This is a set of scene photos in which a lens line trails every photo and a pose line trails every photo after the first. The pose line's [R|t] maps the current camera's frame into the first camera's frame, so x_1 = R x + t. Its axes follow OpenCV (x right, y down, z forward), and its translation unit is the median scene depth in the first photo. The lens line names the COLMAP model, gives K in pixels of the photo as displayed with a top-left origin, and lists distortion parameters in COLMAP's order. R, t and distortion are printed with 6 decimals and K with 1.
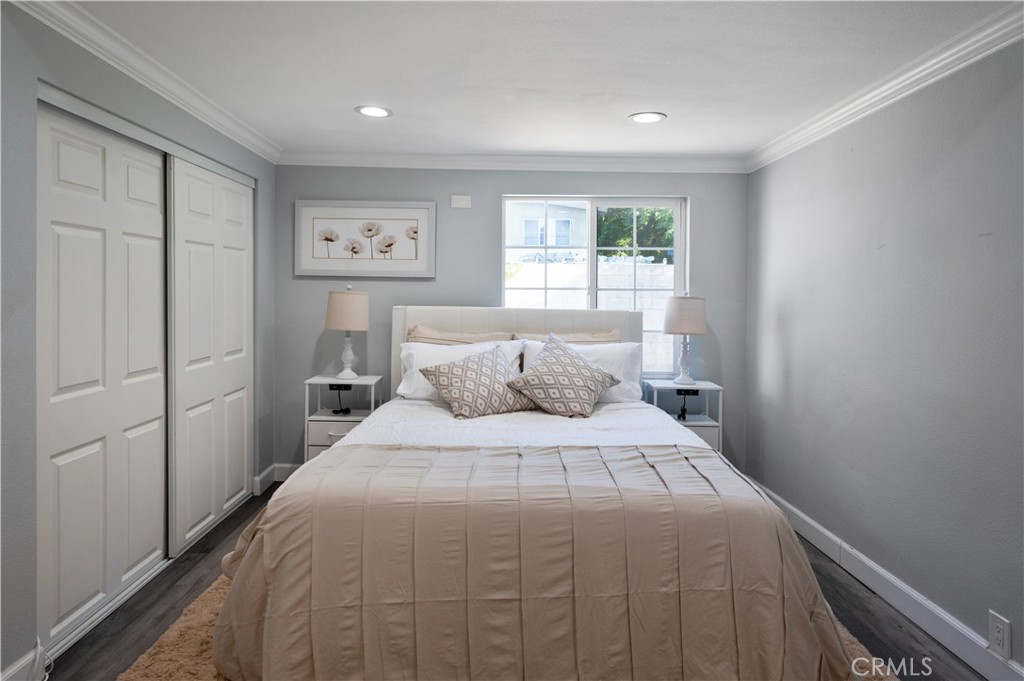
lens RADIAL K [[633.7, 0, 504.6], [0, 633.7, 298.2], [0, 0, 1]] dist [0.001775, -0.000946]
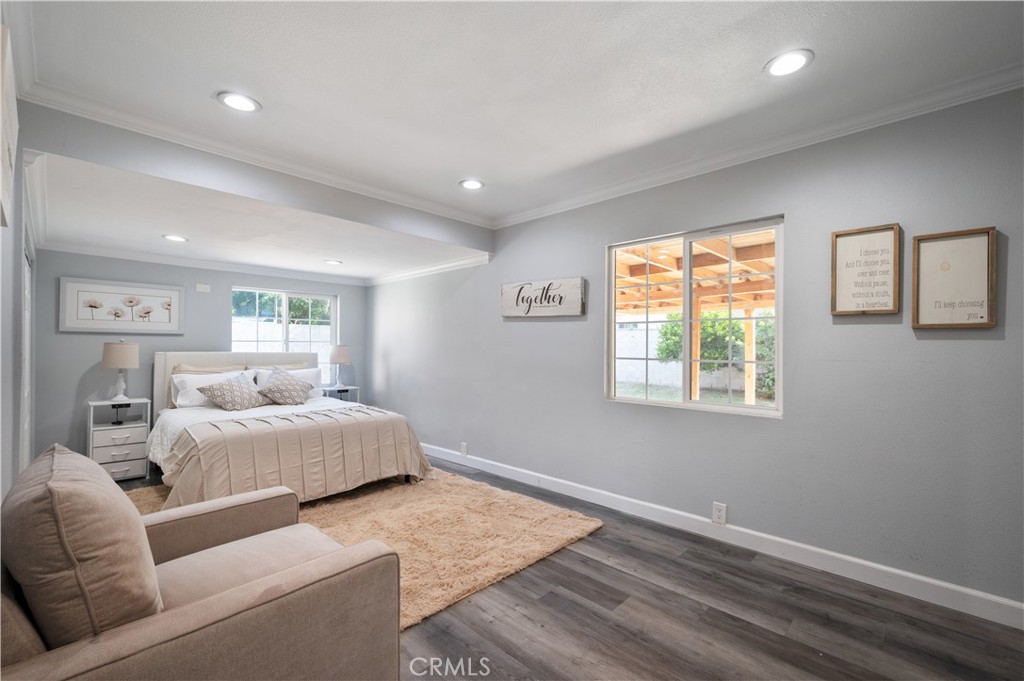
lens RADIAL K [[446.1, 0, 512.0], [0, 446.1, 340.5], [0, 0, 1]] dist [-0.000723, -0.000117]
pose [[0.703614, 0.001332, 0.710581, -0.360118], [0.005908, 0.999953, -0.007724, -0.002832], [-0.710558, 0.009633, 0.703573, -0.422903]]
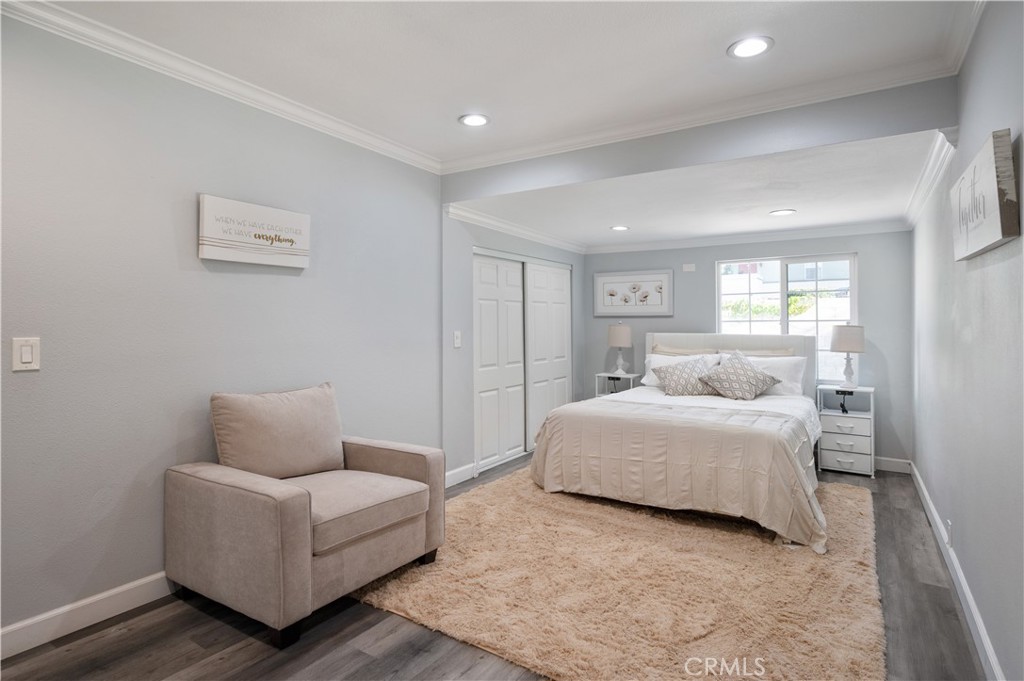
lens RADIAL K [[535.3, 0, 512.5], [0, 535.3, 313.7], [0, 0, 1]] dist [0.004206, 0.000342]
pose [[0.832317, -0.024268, -0.553768, 0.338624], [0.007273, 0.999433, -0.032867, 0.005819], [0.554252, 0.023328, 0.832022, -0.409127]]
